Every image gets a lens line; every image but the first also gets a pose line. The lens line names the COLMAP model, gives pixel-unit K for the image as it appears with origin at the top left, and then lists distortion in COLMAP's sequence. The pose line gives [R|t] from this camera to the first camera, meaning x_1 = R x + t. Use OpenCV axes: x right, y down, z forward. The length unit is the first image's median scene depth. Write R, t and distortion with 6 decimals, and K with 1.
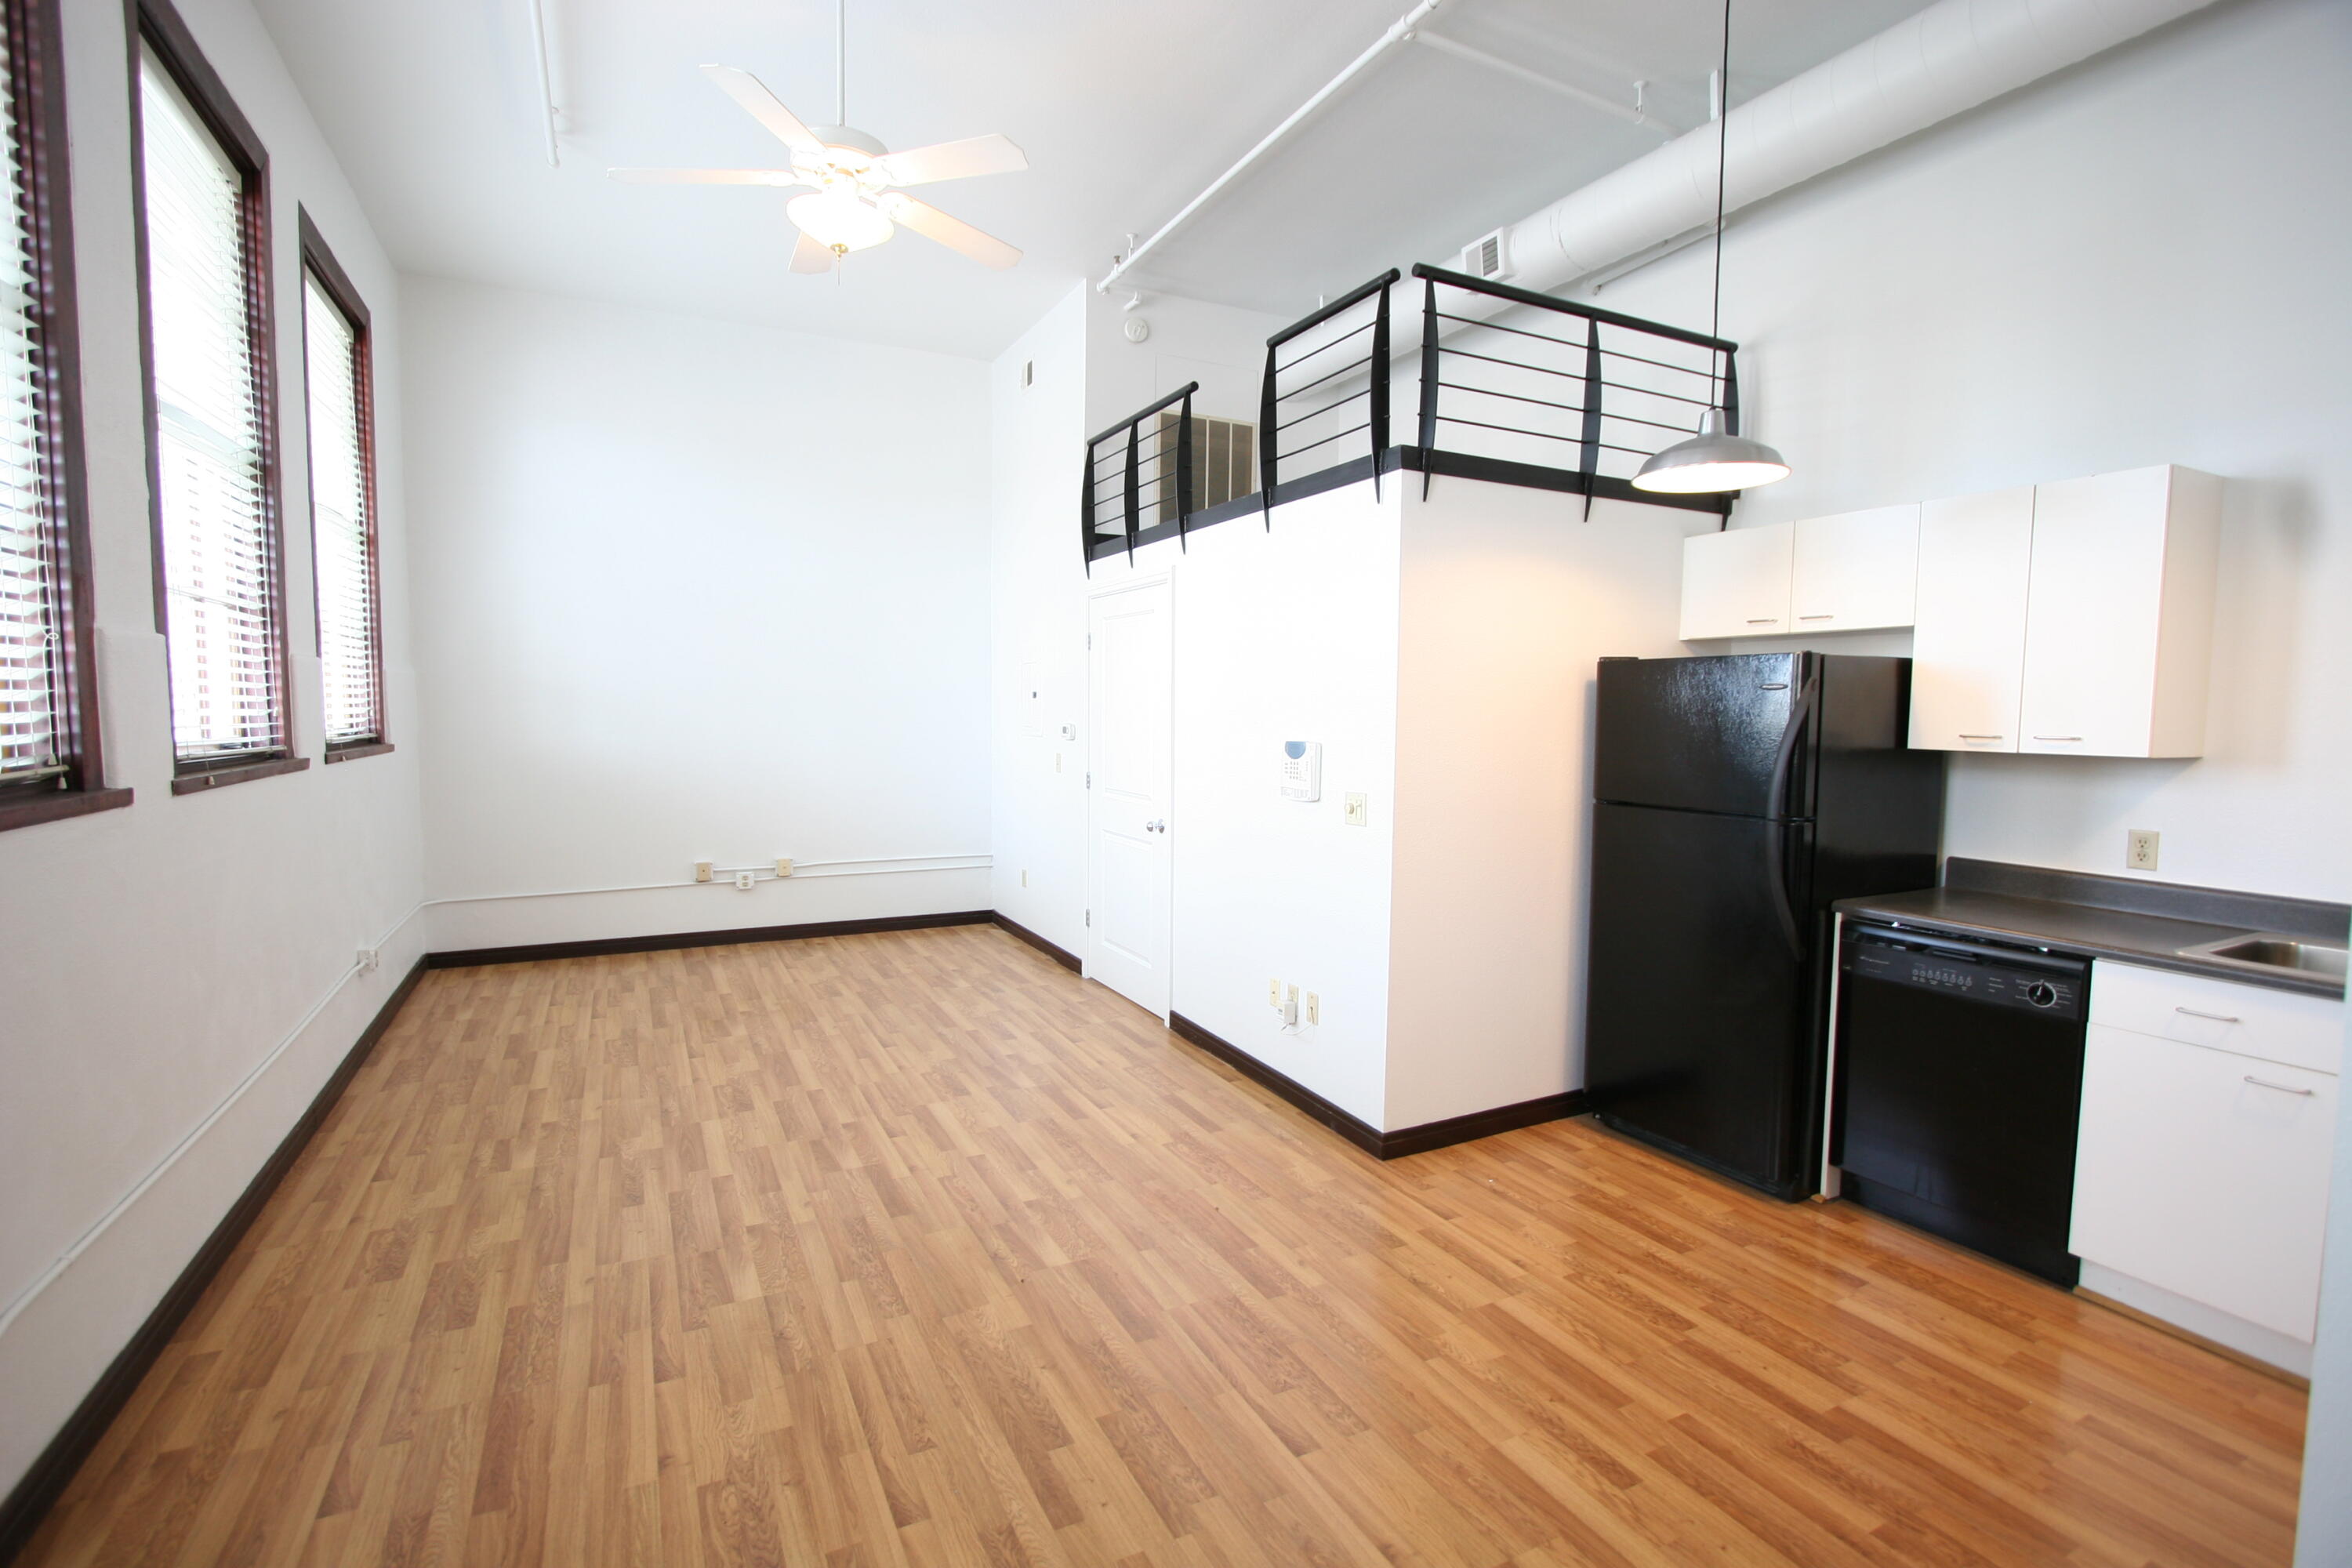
lens RADIAL K [[1073.6, 0, 1157.4], [0, 1073.6, 784.1], [0, 0, 1]] dist [-0.013895, 0.001597]
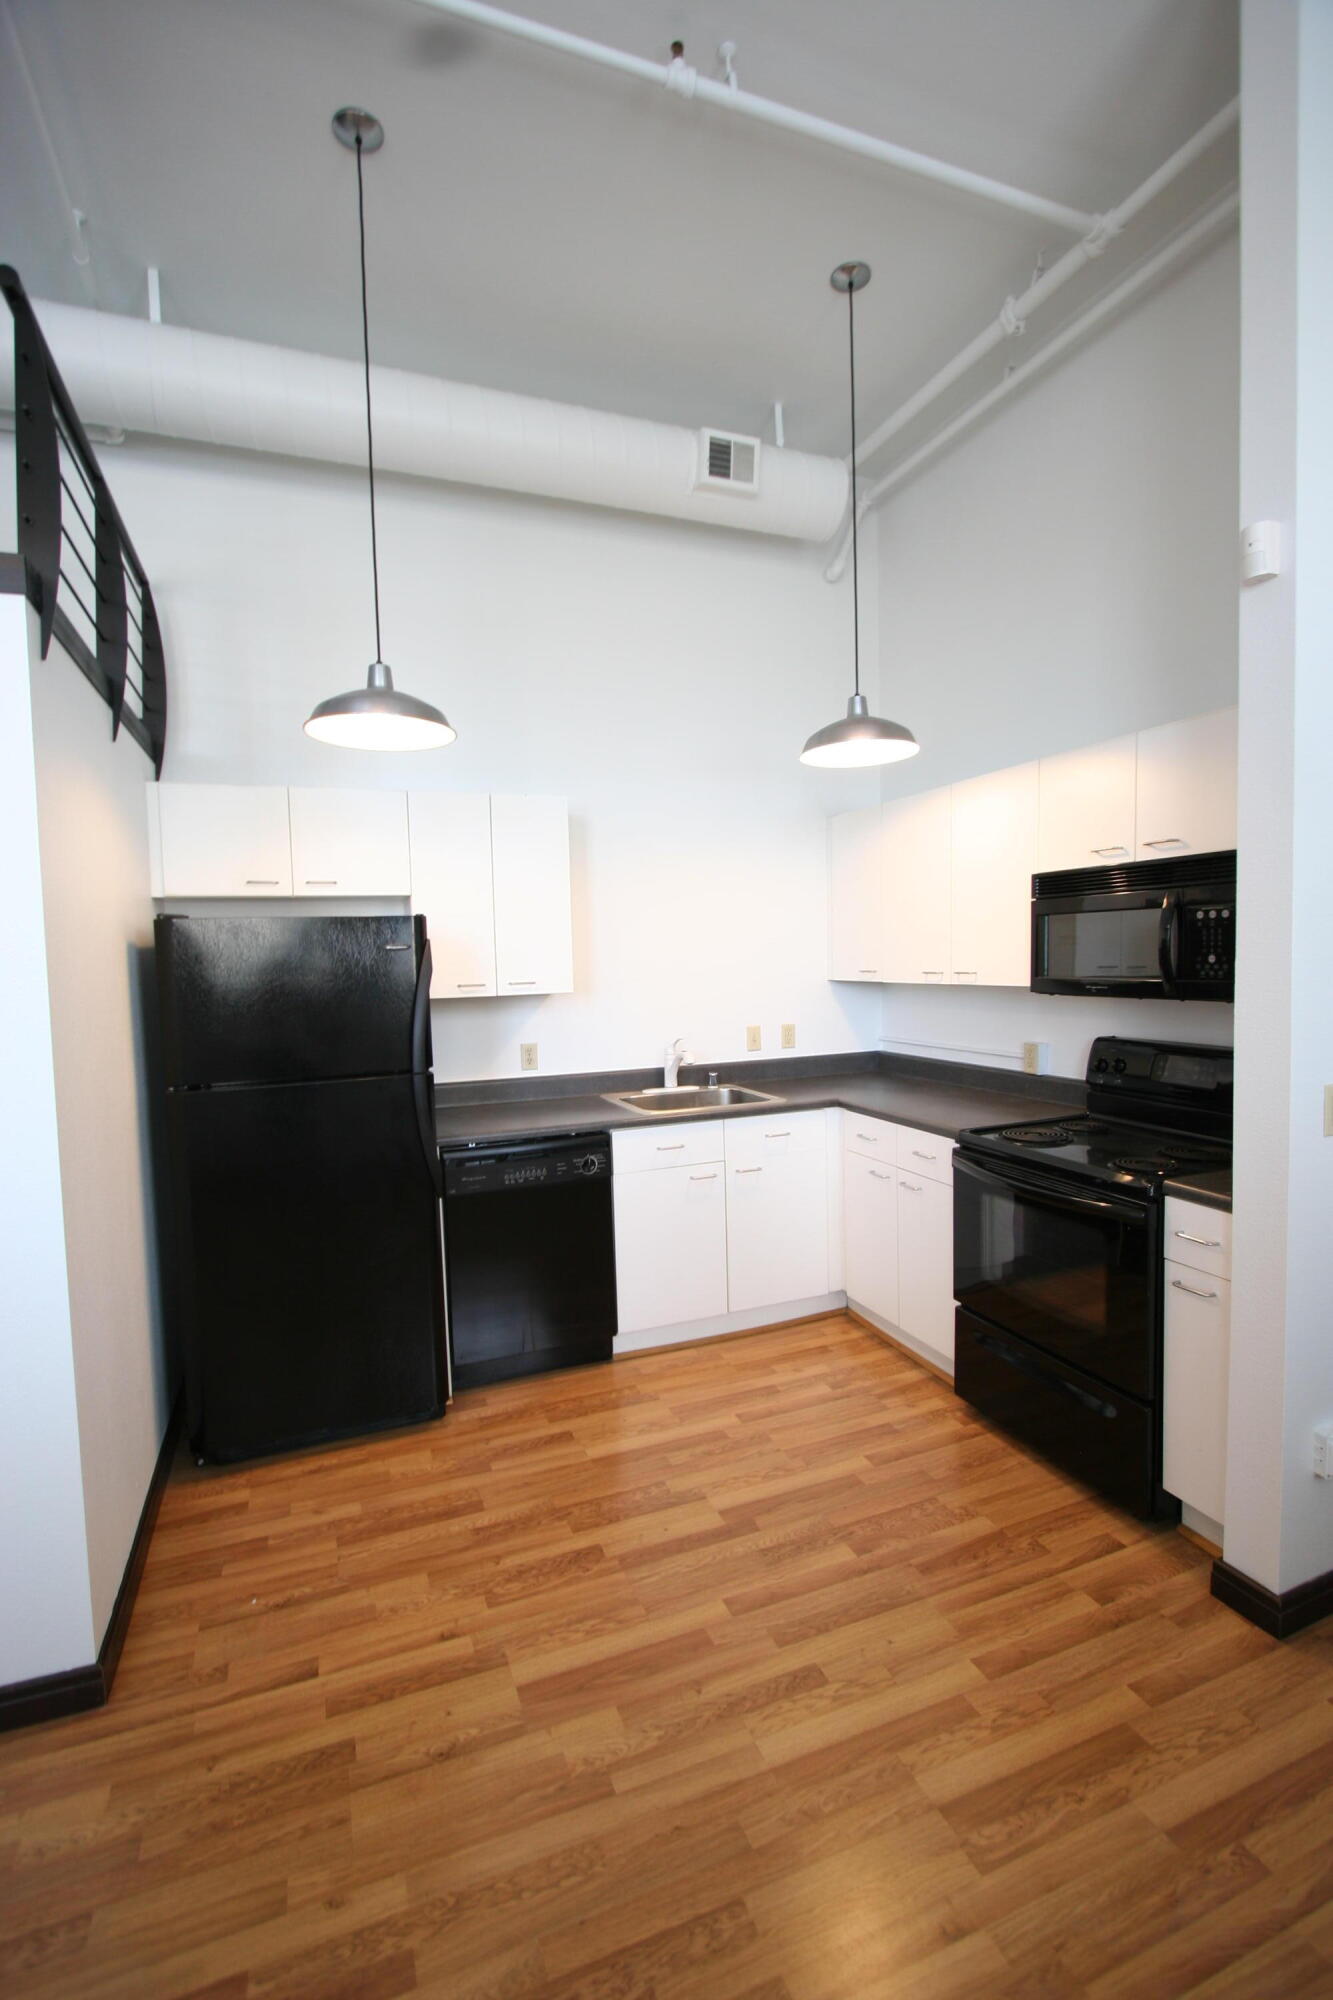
lens RADIAL K [[912.9, 0, 670.9], [0, 912.9, 1011.0], [0, 0, 1]] dist [-0.013895, 0.001597]
pose [[0.084587, -0.074895, 0.993597, -0.270445], [0.097918, 0.992969, 0.066512, -0.058346], [-0.991593, 0.091665, 0.091326, 0.613774]]
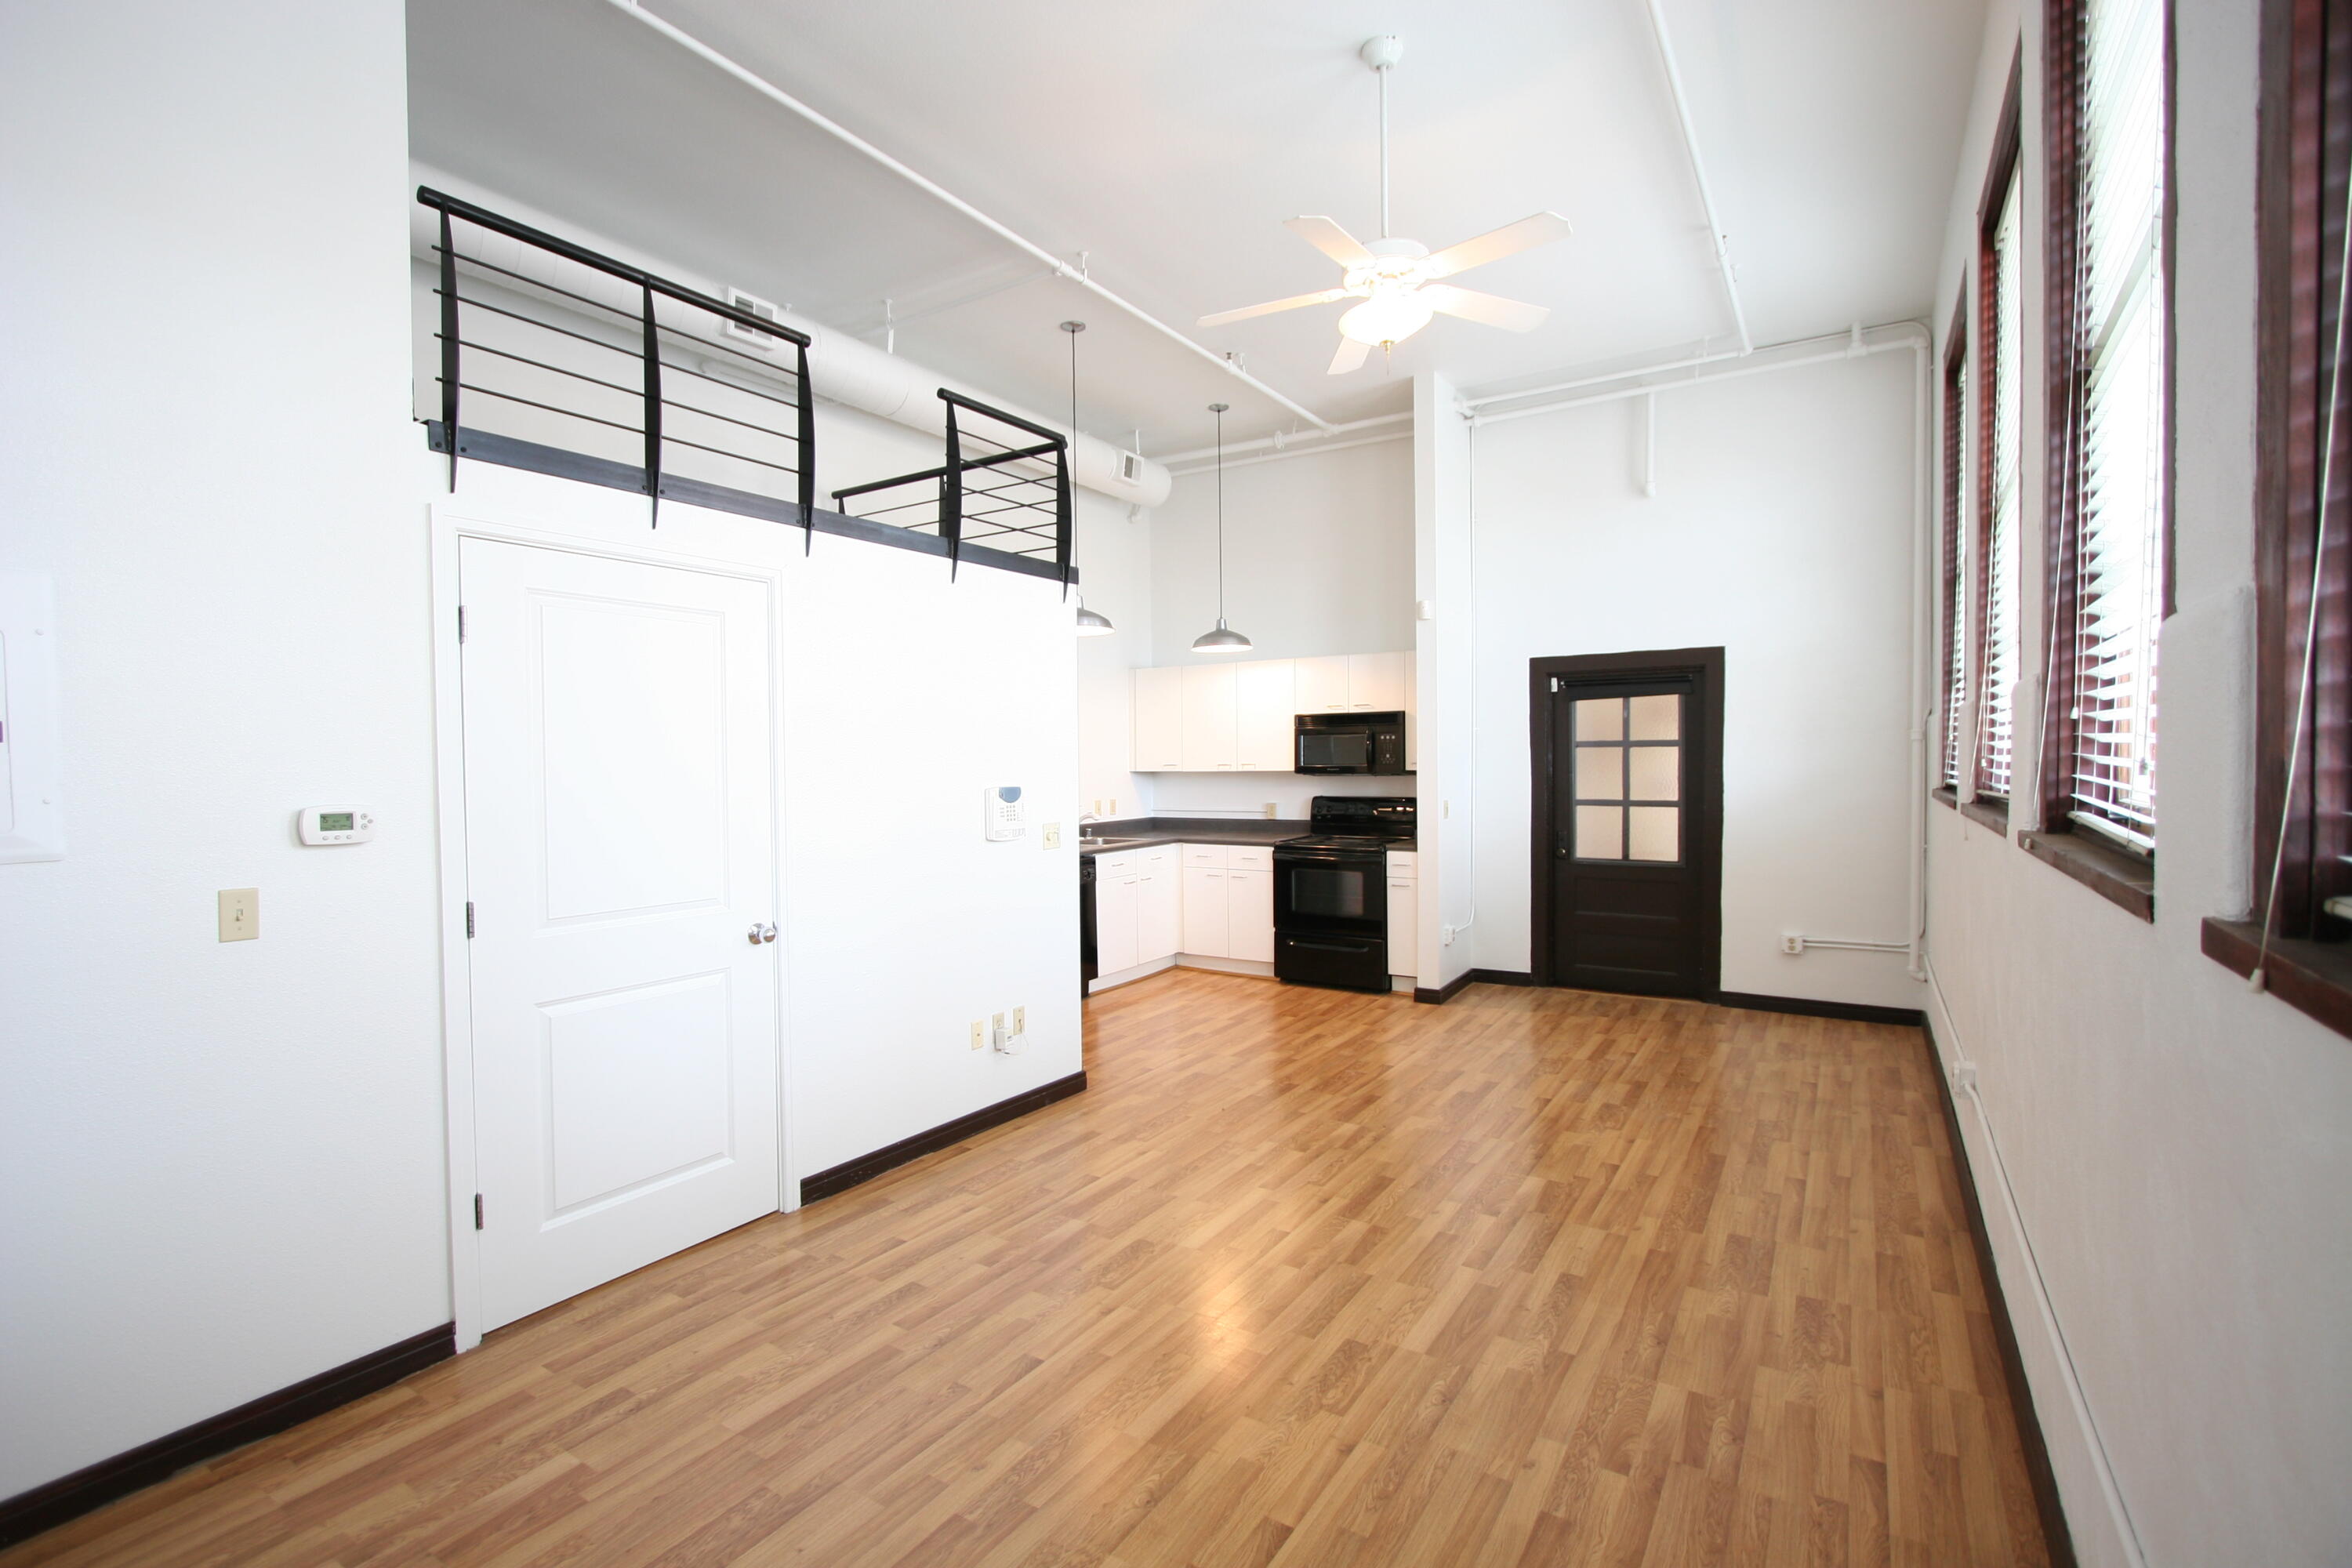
lens RADIAL K [[1073.6, 0, 1154.5], [0, 1073.6, 787.3], [0, 0, 1]] dist [-0.013895, 0.001597]
pose [[-0.504376, -0.027110, 0.863058, -1.044456], [0.069101, 0.995034, 0.071639, -0.125624], [-0.860715, 0.095771, -0.499998, 1.645566]]
